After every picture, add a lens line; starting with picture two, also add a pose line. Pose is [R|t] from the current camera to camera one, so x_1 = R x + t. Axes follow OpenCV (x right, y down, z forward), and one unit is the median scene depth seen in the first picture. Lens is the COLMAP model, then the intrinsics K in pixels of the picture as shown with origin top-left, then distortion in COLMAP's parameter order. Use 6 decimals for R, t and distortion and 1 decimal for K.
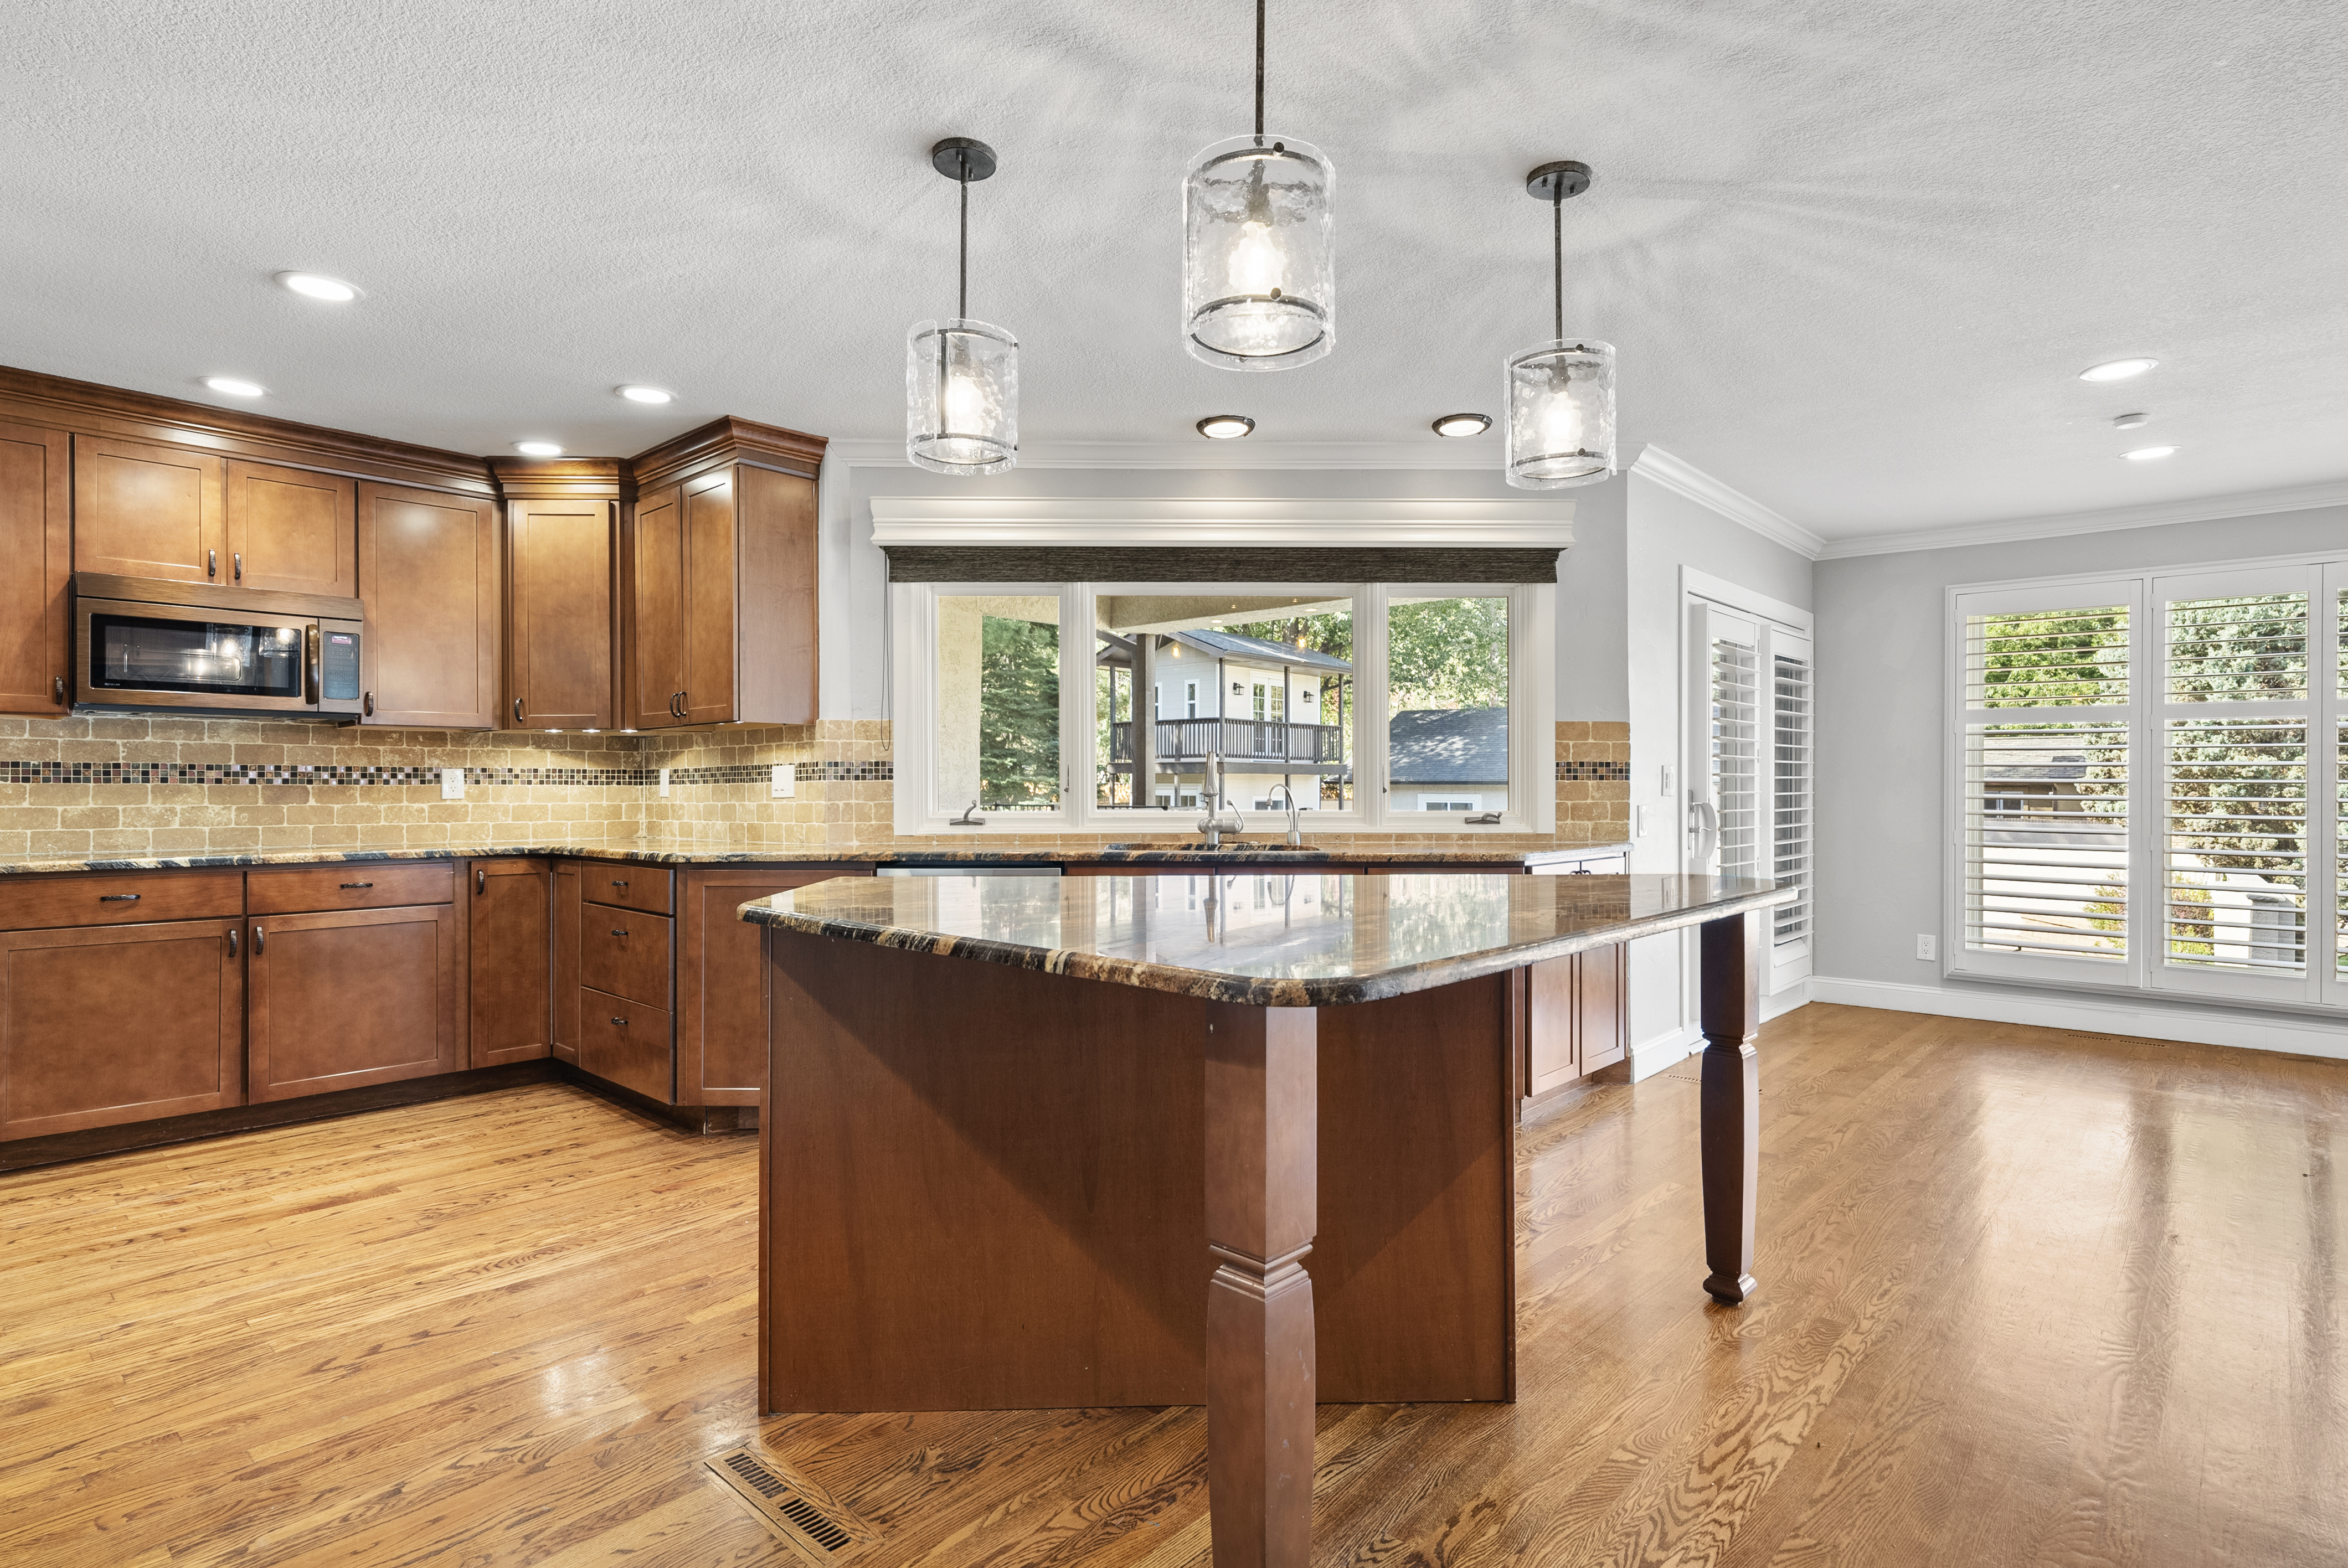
lens RADIAL K [[1179.8, 0, 1185.2], [0, 1179.8, 785.6], [0, 0, 1]] dist [0.000227, -0.001046]
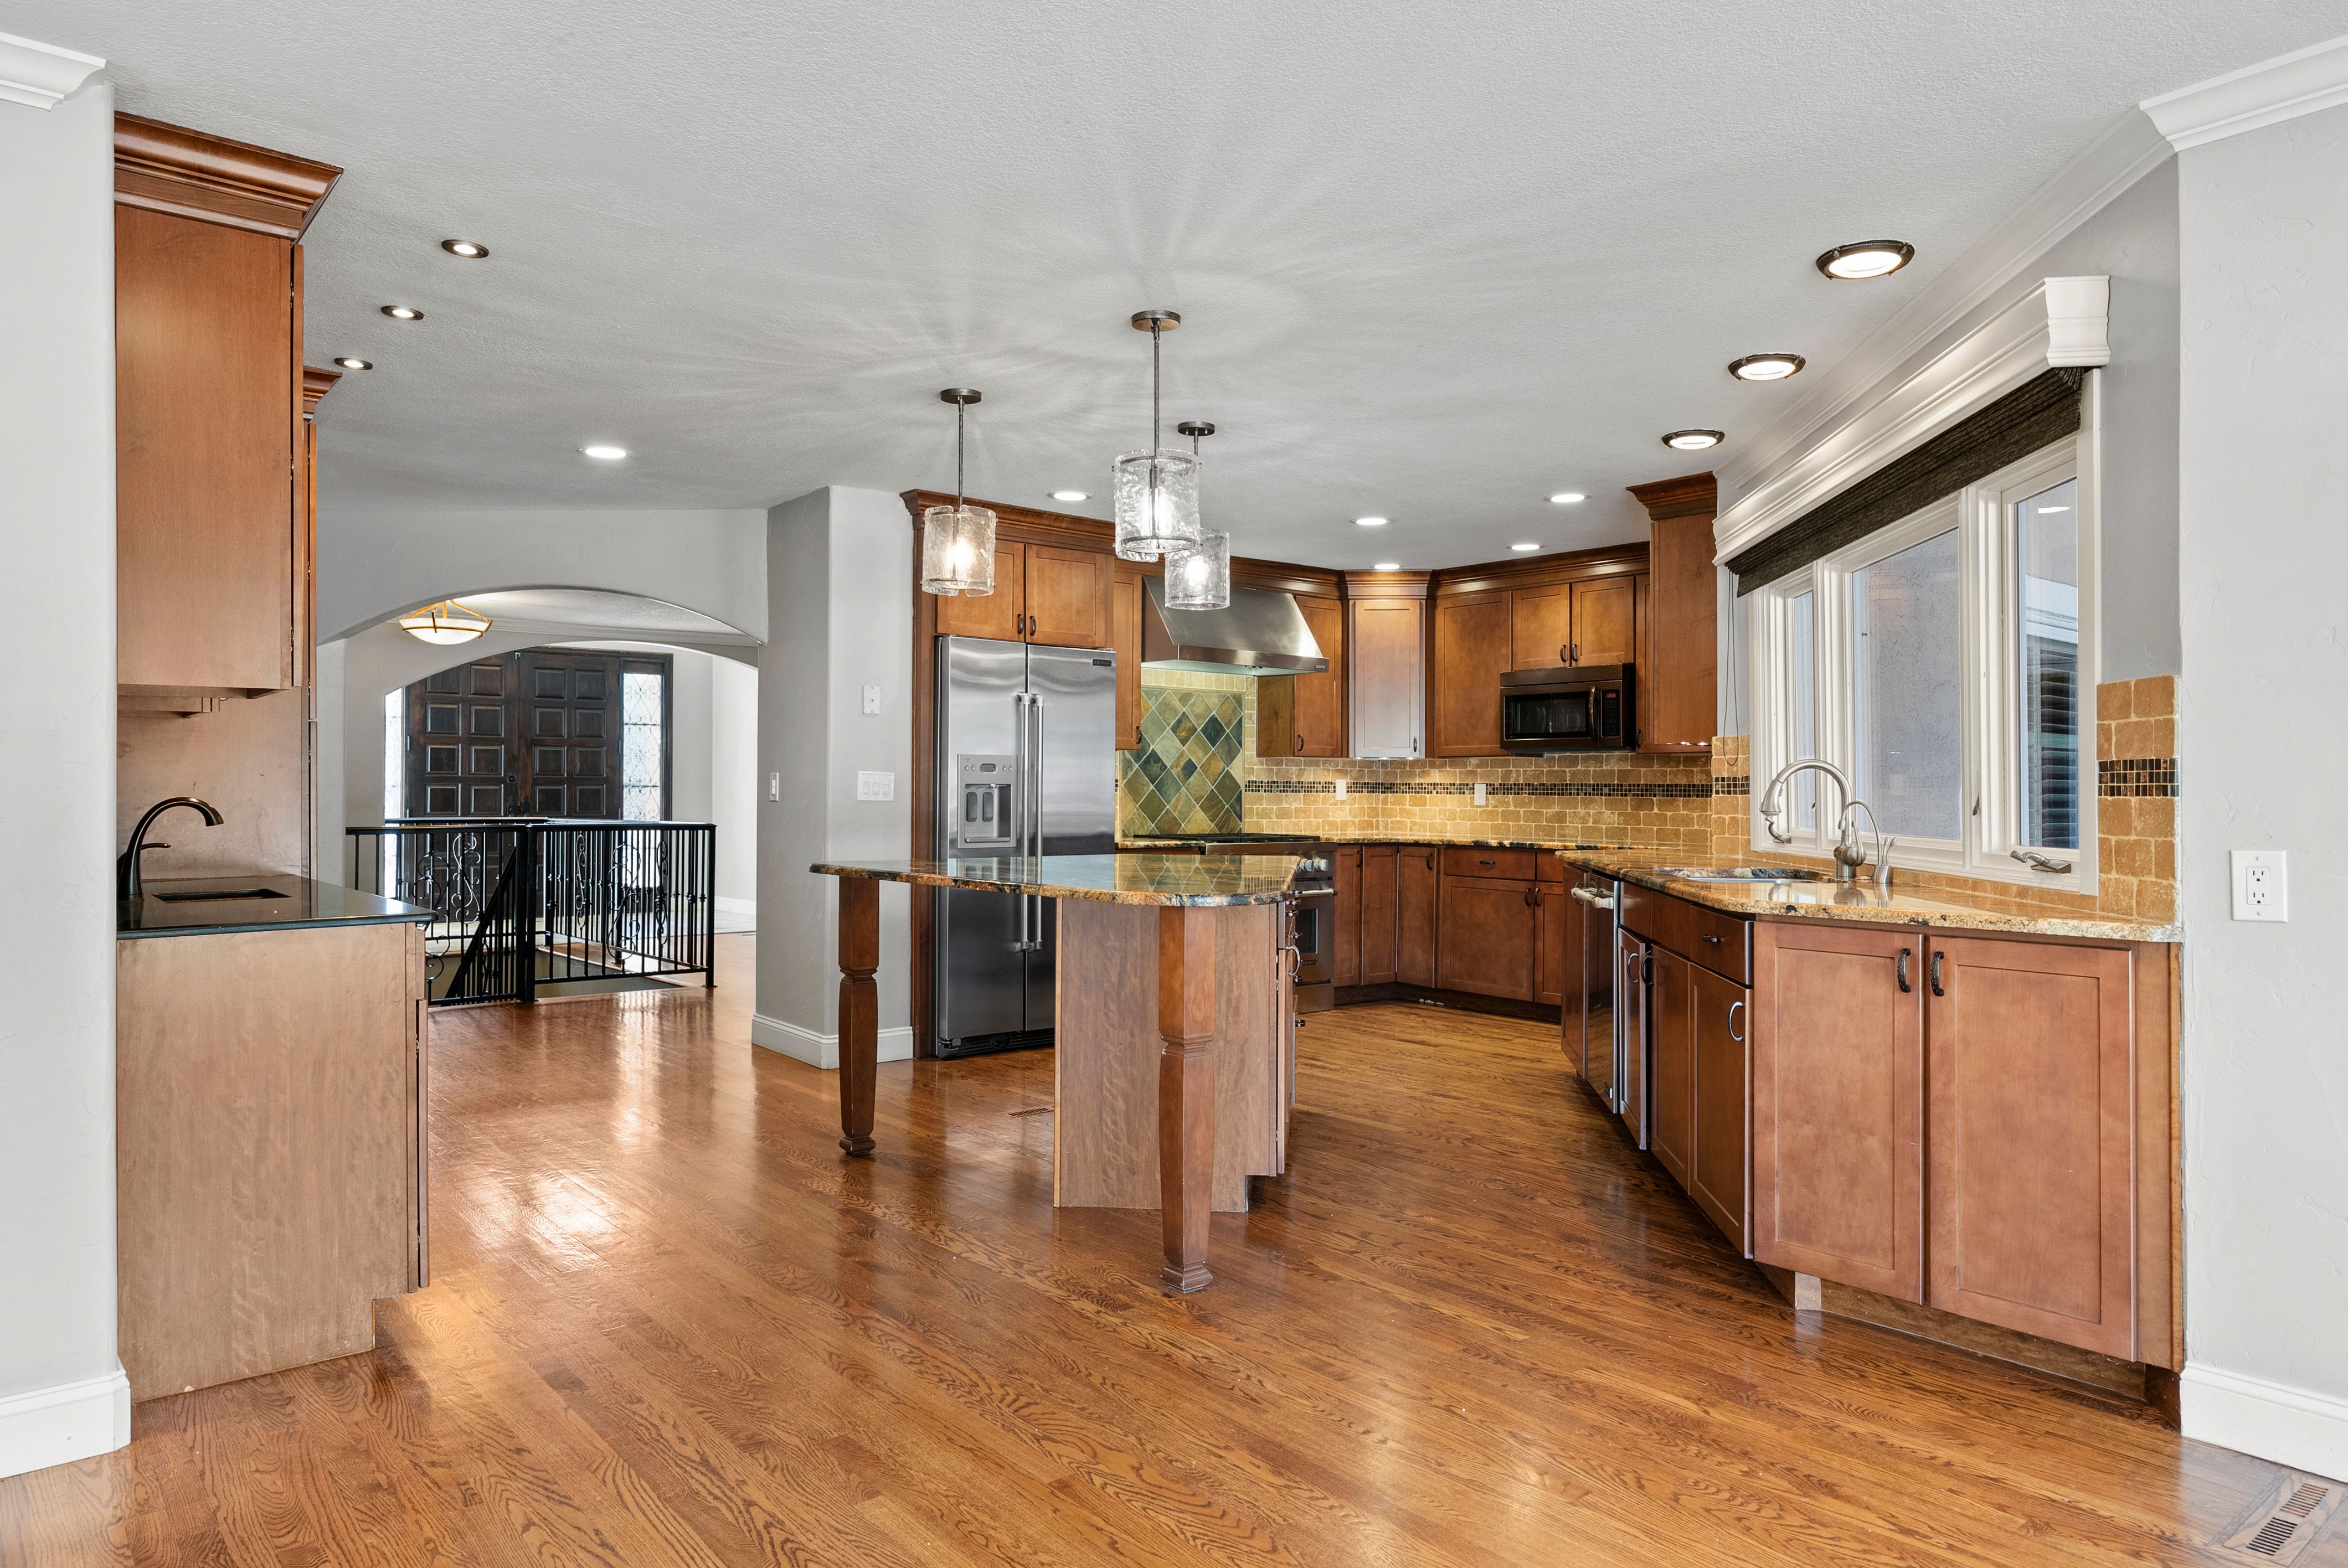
lens RADIAL K [[1460.2, 0, 1183.2], [0, 1460.2, 783.6], [0, 0, 1]] dist [-0.003279, -0.000452]
pose [[-0.129751, -0.006263, -0.991527, 1.052195], [-0.004994, 0.999971, -0.005663, -0.004488], [0.991534, 0.004217, -0.129778, 0.698901]]
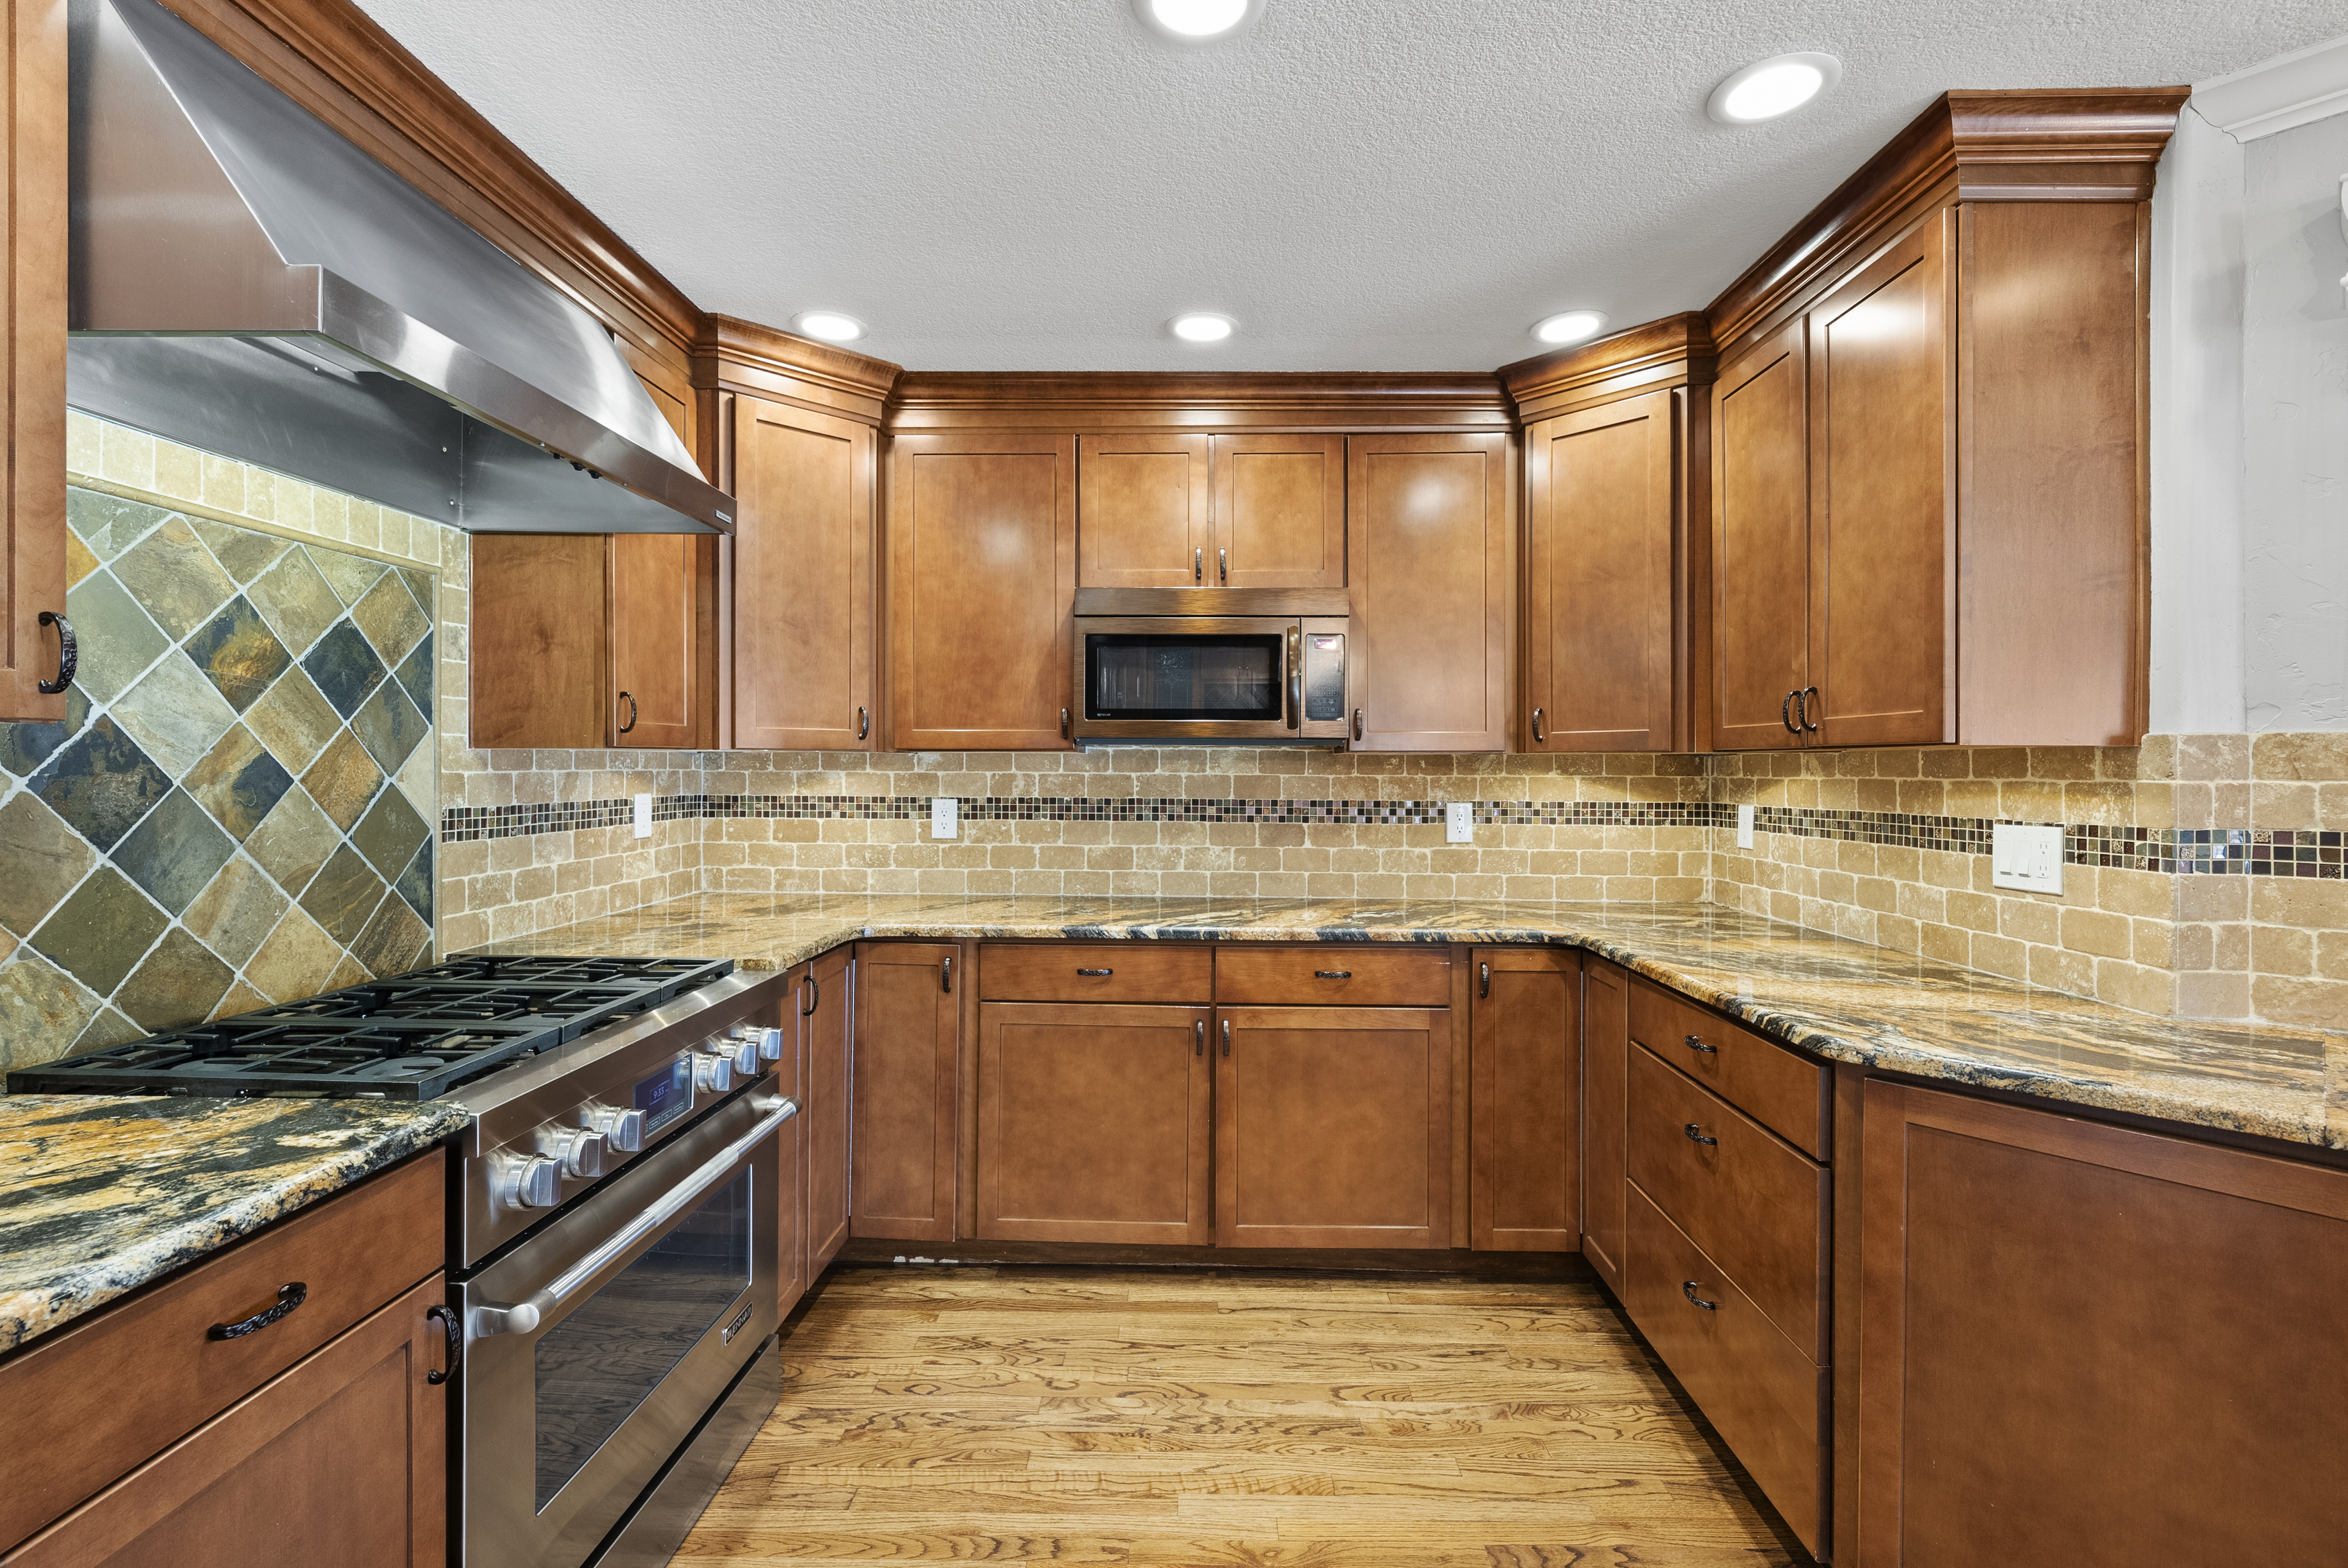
lens RADIAL K [[1056.9, 0, 1179.4], [0, 1056.9, 766.8], [0, 0, 1]] dist [0.002485, -0.000404]
pose [[0.657761, 0.005186, -0.753209, -0.251393], [-0.003204, 0.999987, 0.004086, -0.044382], [0.753220, -0.000274, 0.657768, 0.461959]]
